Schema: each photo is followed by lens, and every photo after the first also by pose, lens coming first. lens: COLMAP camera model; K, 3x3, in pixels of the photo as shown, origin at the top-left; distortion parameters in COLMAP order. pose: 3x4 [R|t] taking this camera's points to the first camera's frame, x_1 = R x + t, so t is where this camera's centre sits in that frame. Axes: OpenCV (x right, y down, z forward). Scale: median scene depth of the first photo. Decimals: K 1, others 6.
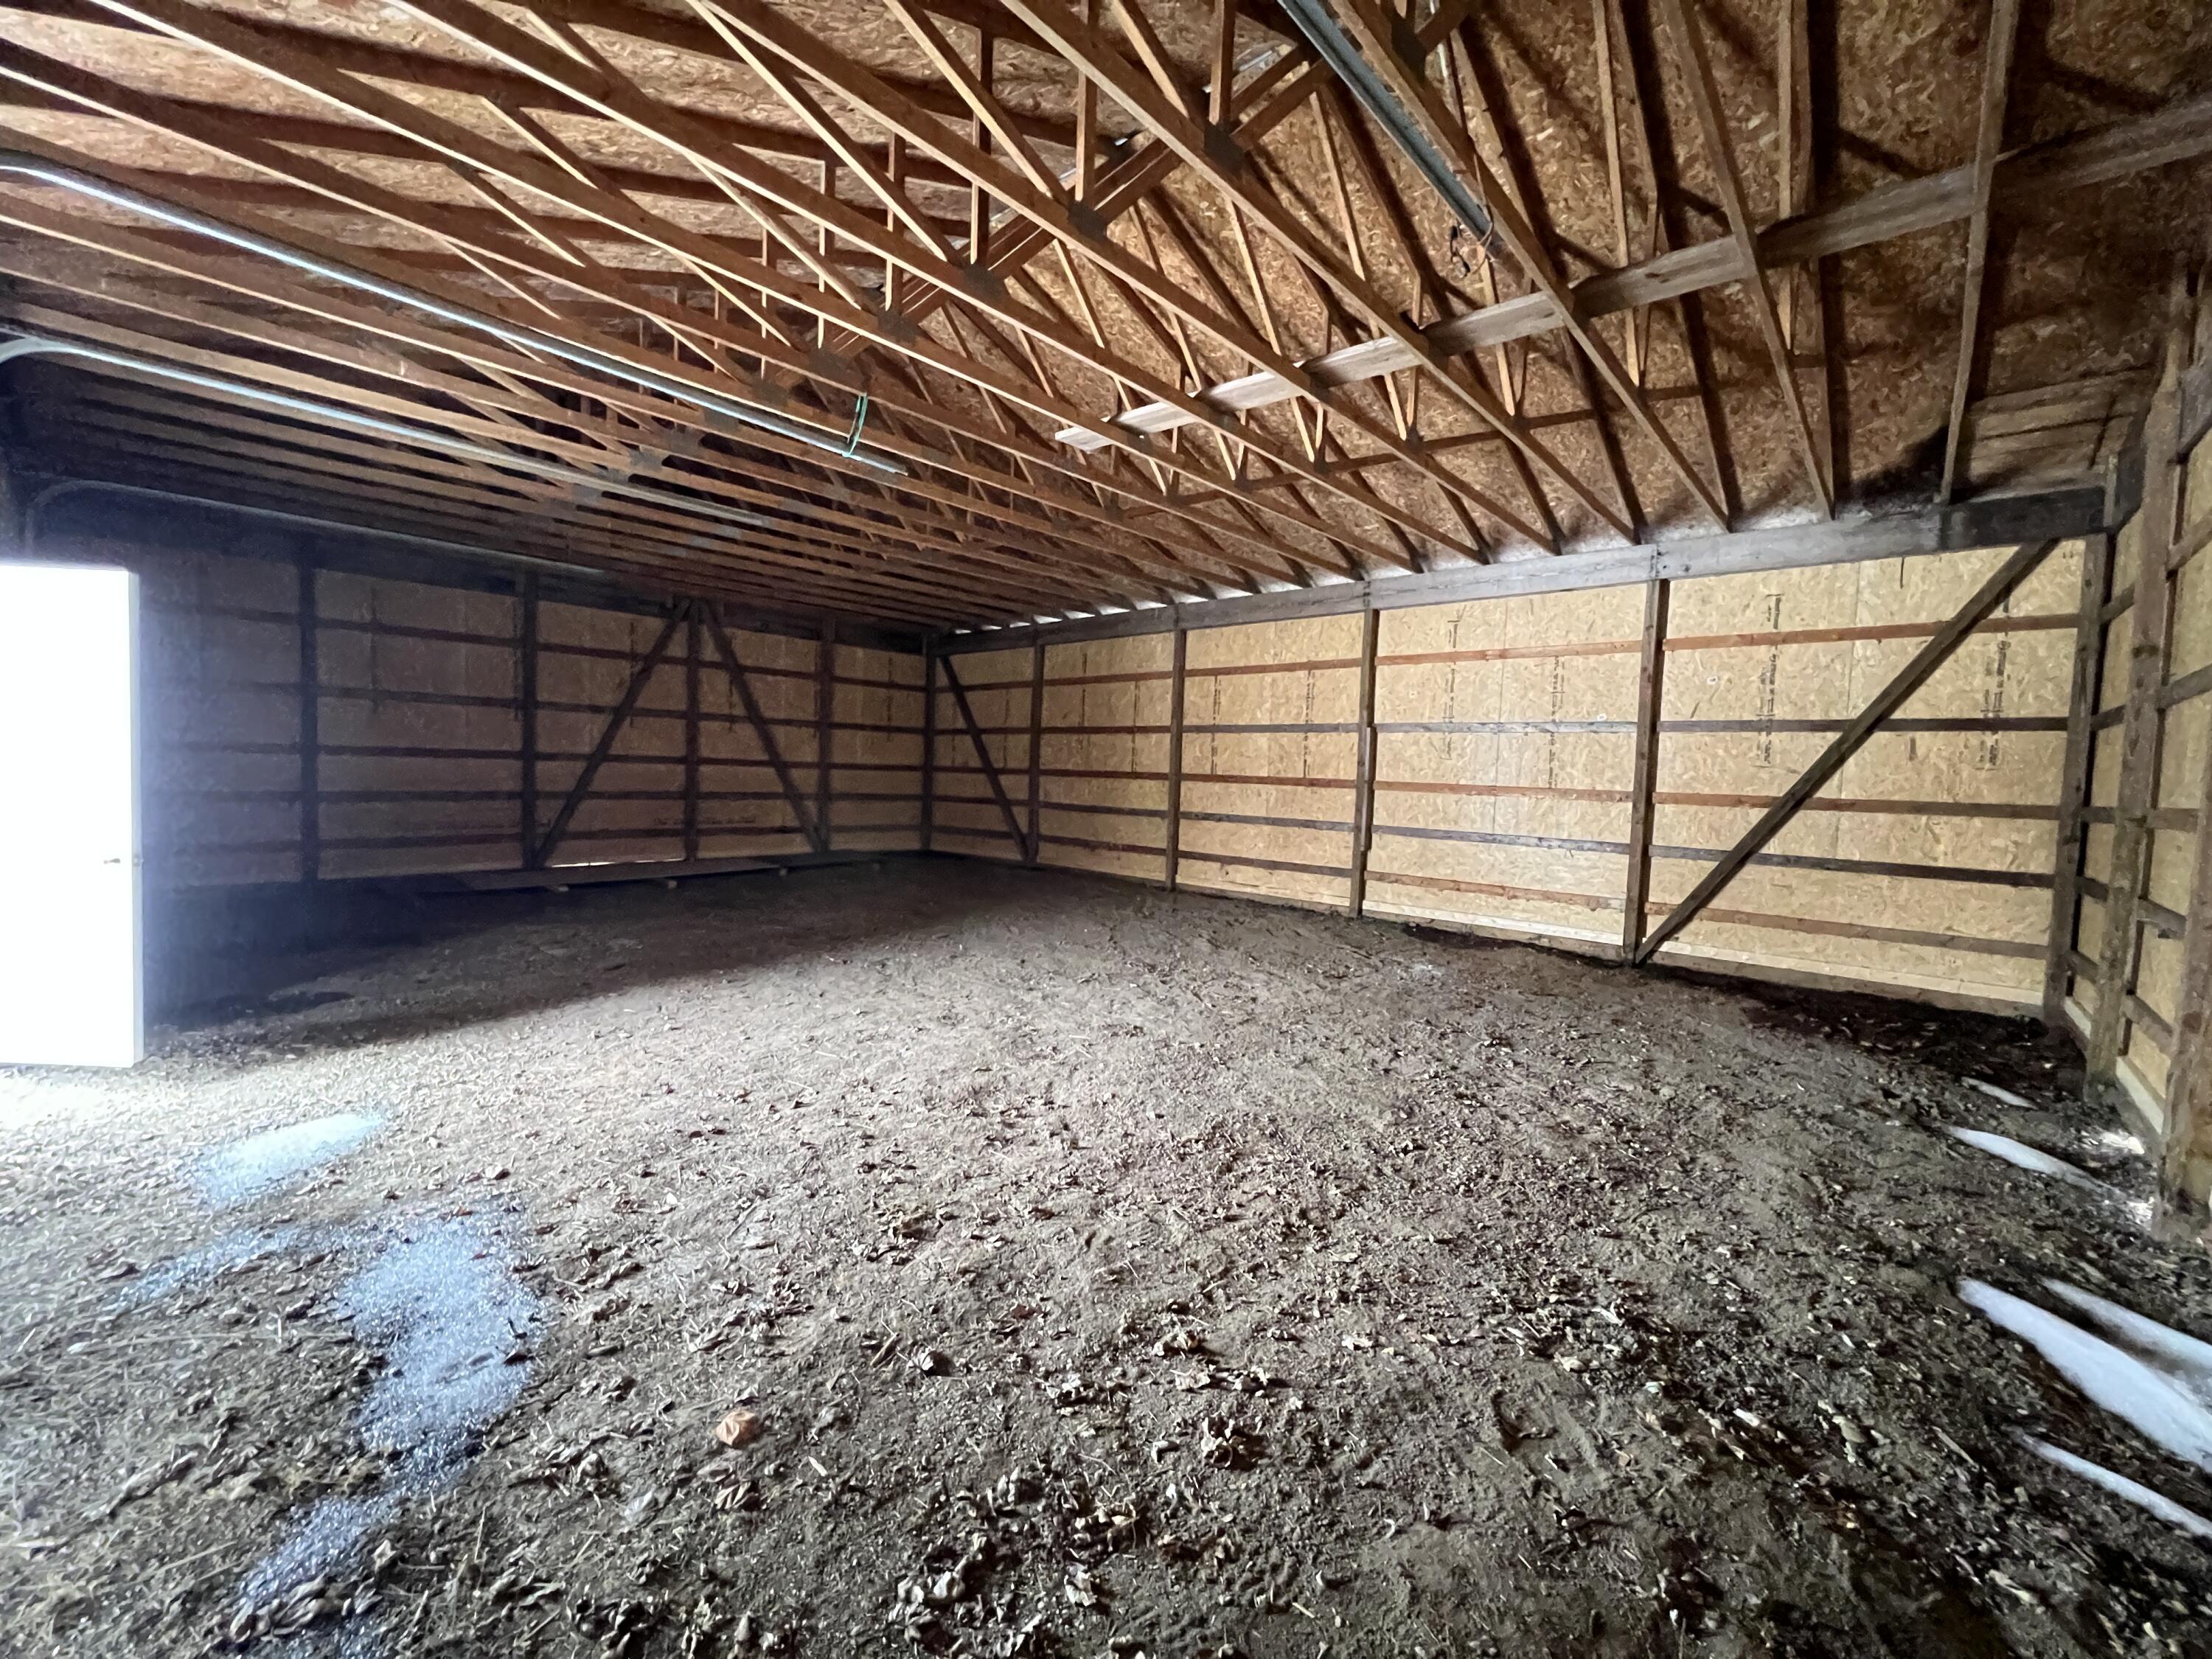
lens RADIAL K [[885.5, 0, 1100.6], [0, 885.5, 826.3], [0, 0, 1]] dist [-0.001066, -0.000222]
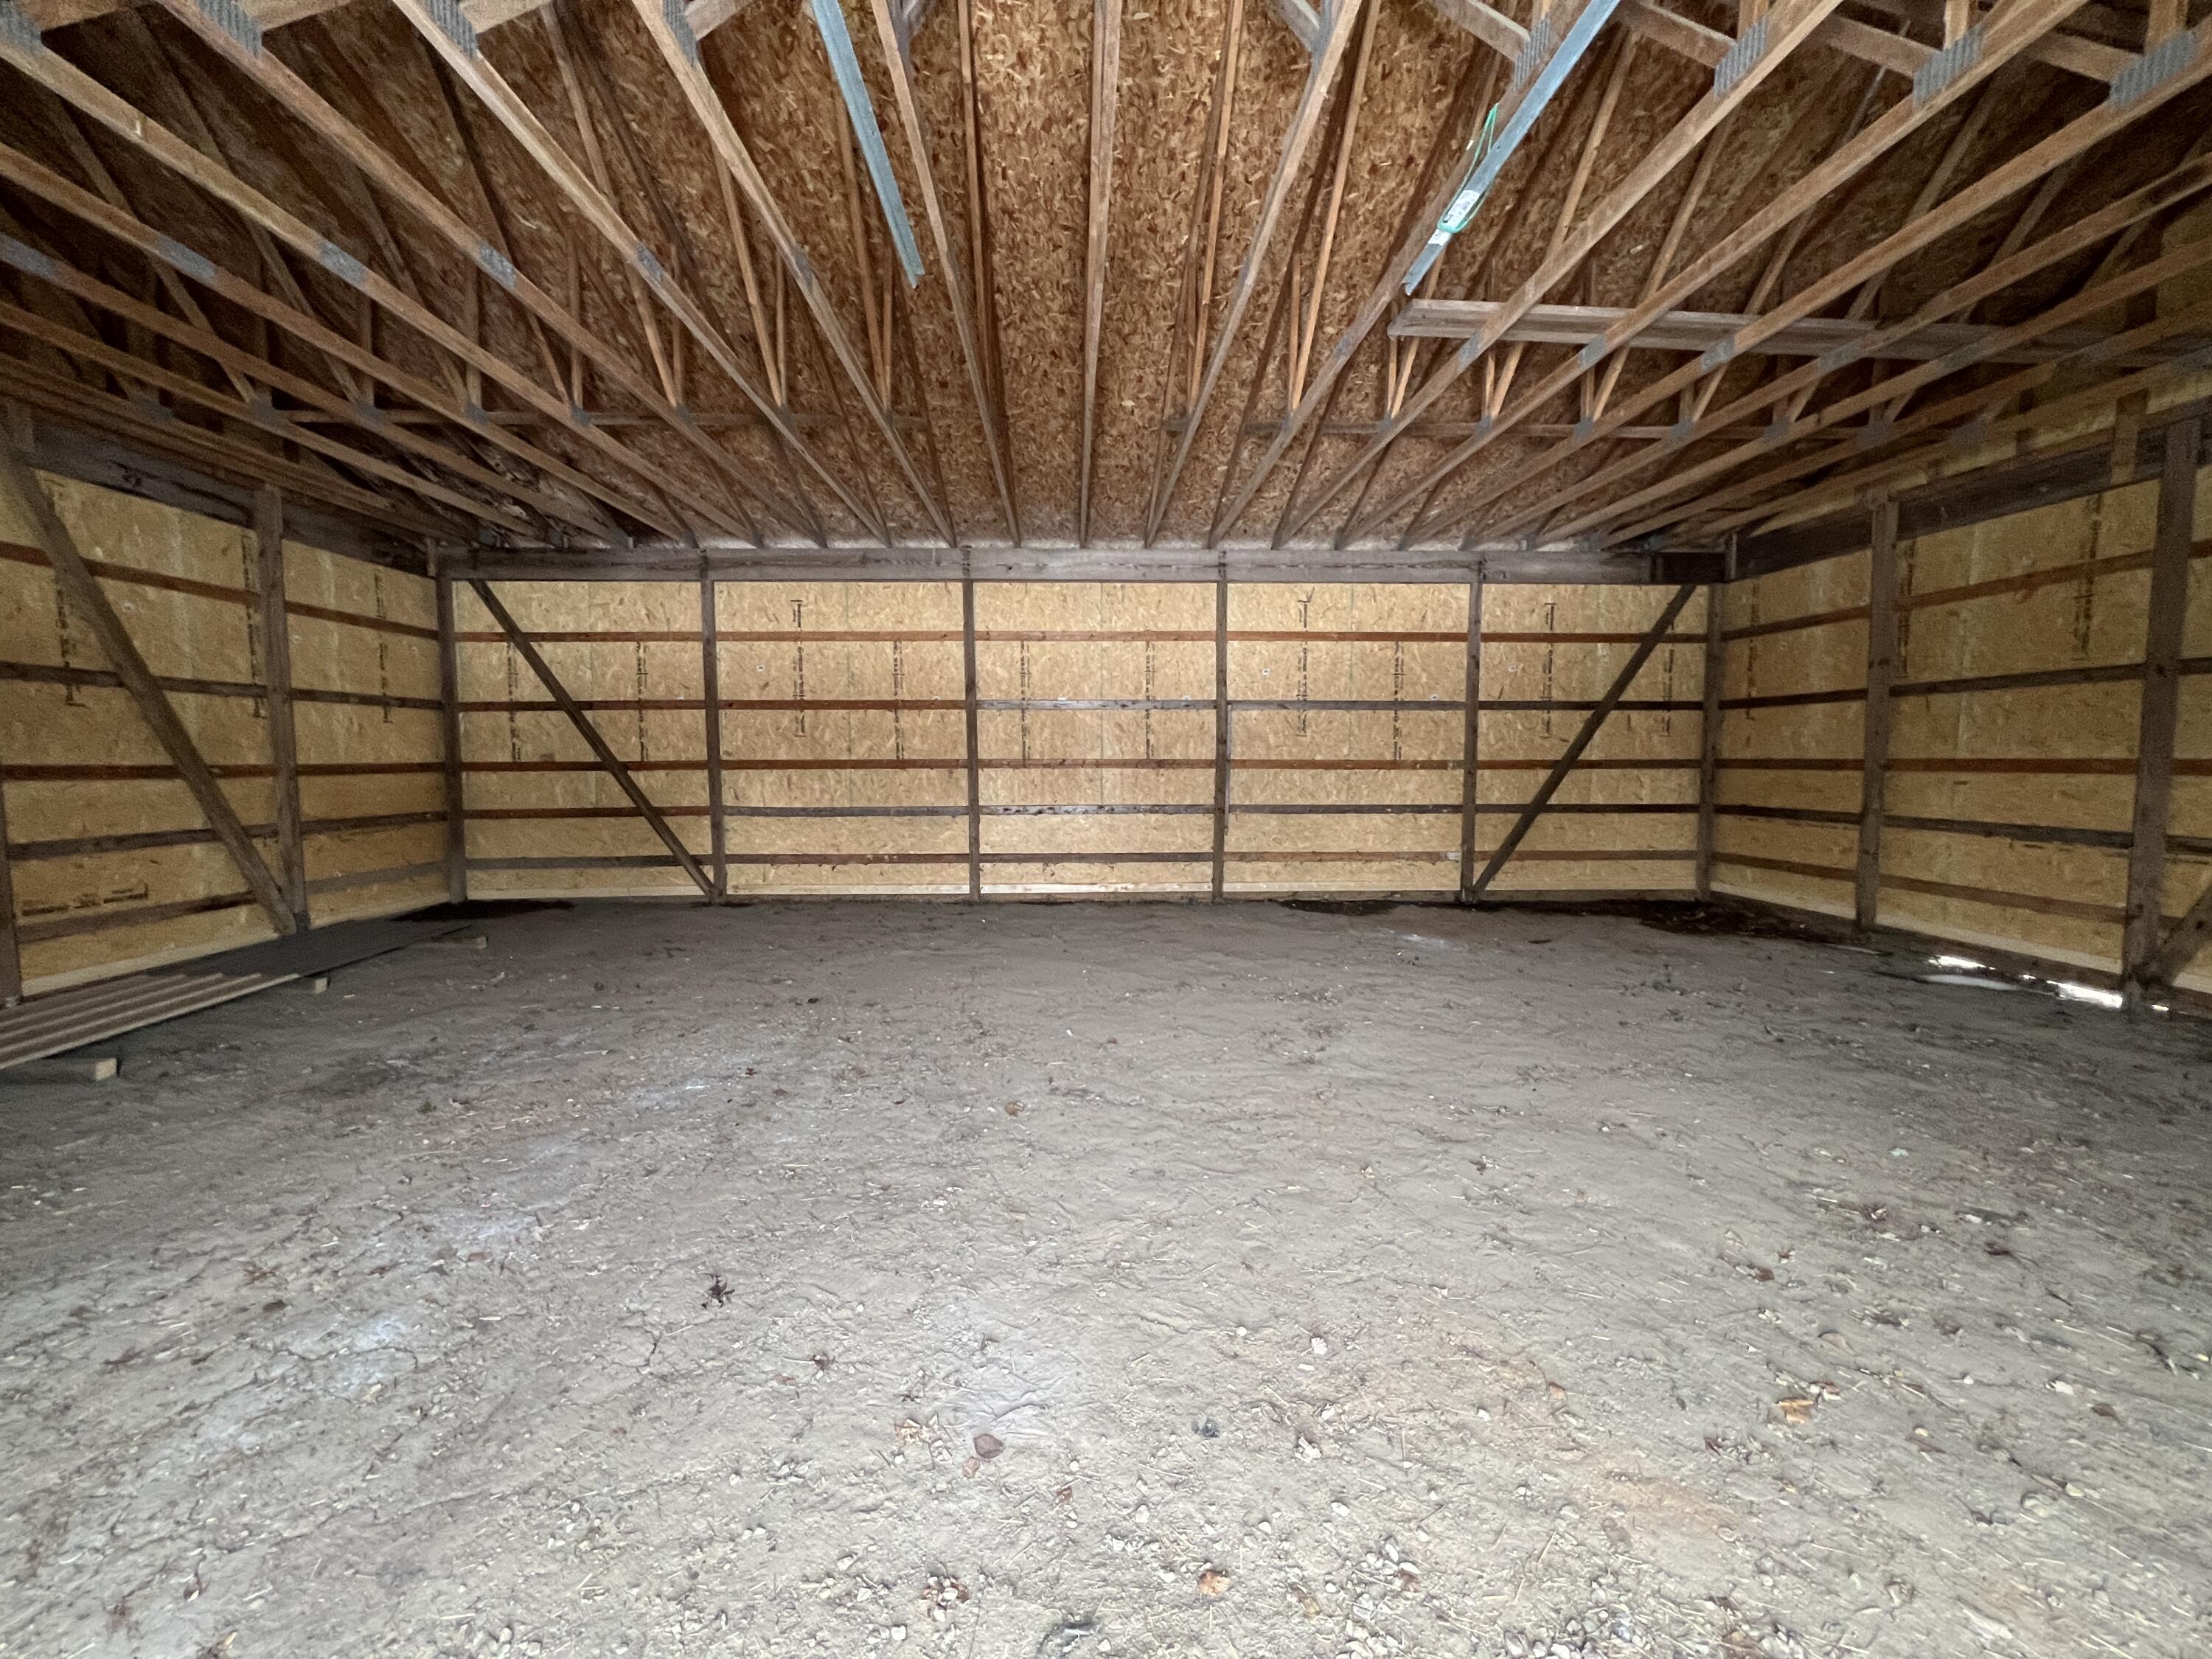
lens RADIAL K [[885.5, 0, 1100.6], [0, 885.5, 826.3], [0, 0, 1]] dist [-0.001066, -0.000222]
pose [[0.710542, -0.091679, 0.697657, -0.475045], [0.070776, 0.995759, 0.058770, -0.045122], [-0.700087, 0.007619, 0.714017, 0.402840]]
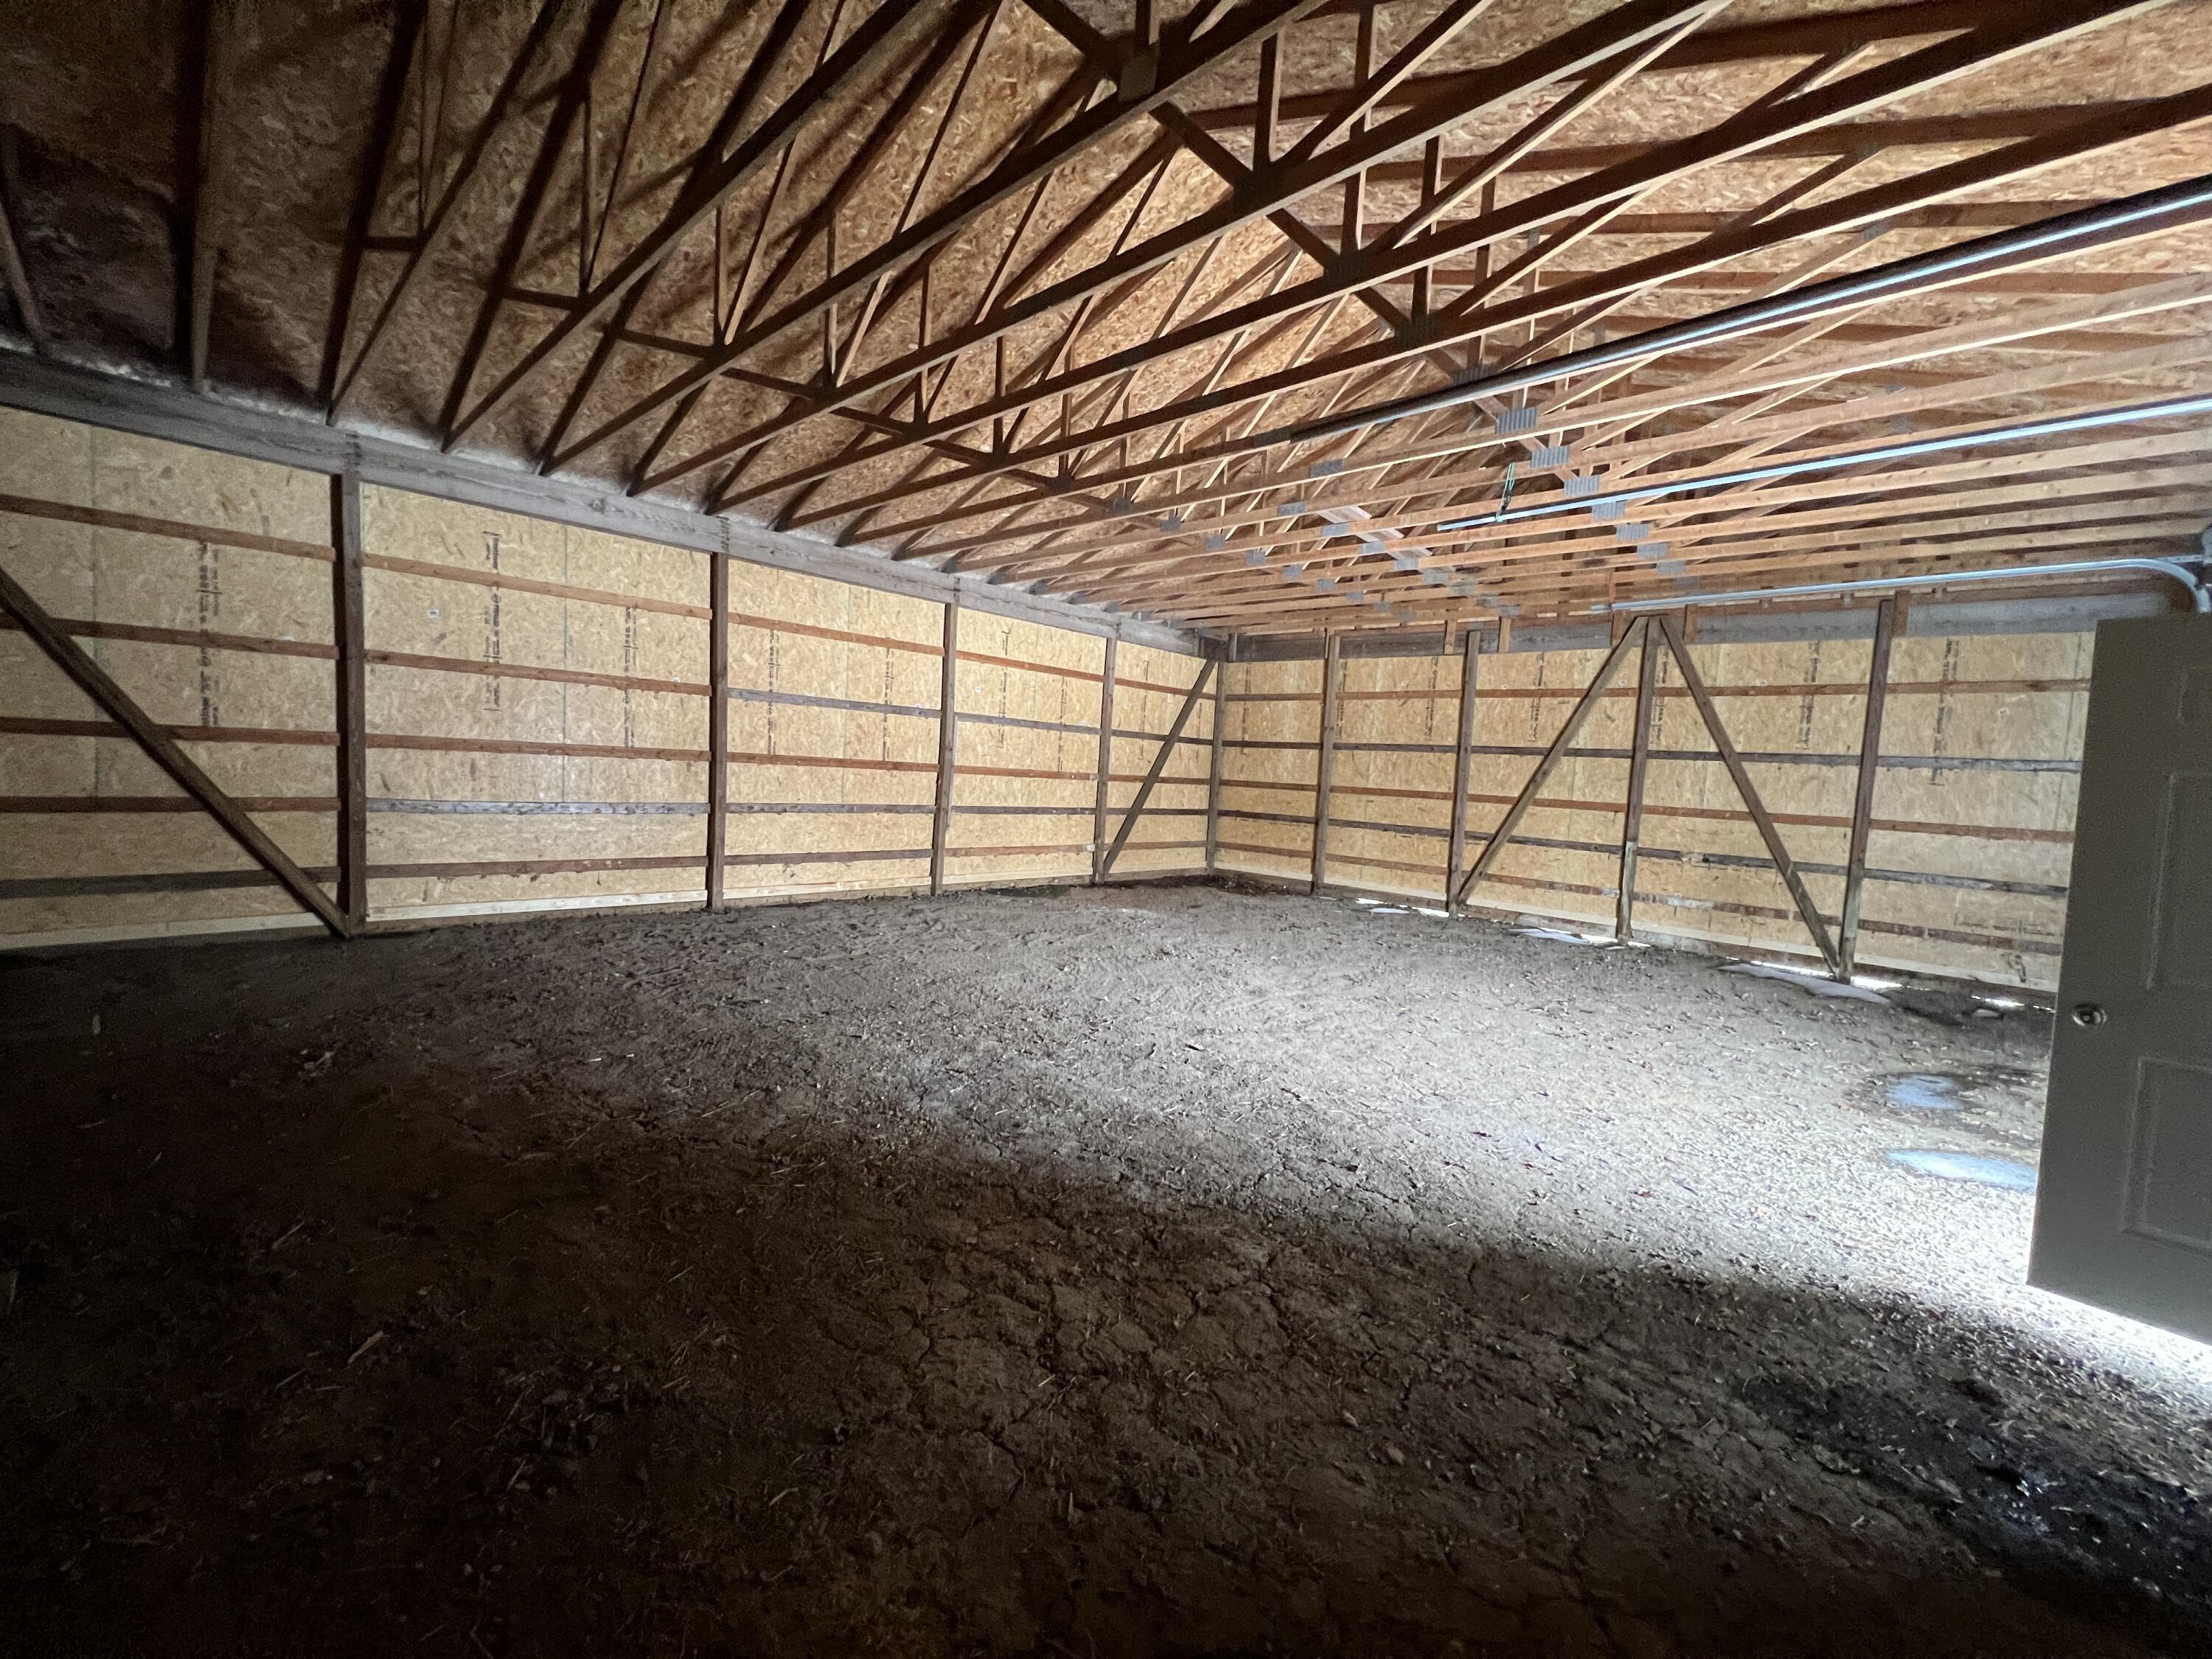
lens RADIAL K [[885.5, 0, 1100.6], [0, 885.5, 826.3], [0, 0, 1]] dist [-0.001066, -0.000222]
pose [[0.019768, -0.099886, 0.994802, -0.762739], [0.005074, 0.994994, 0.099804, -0.082878], [-0.999792, 0.003075, 0.020176, 0.789279]]
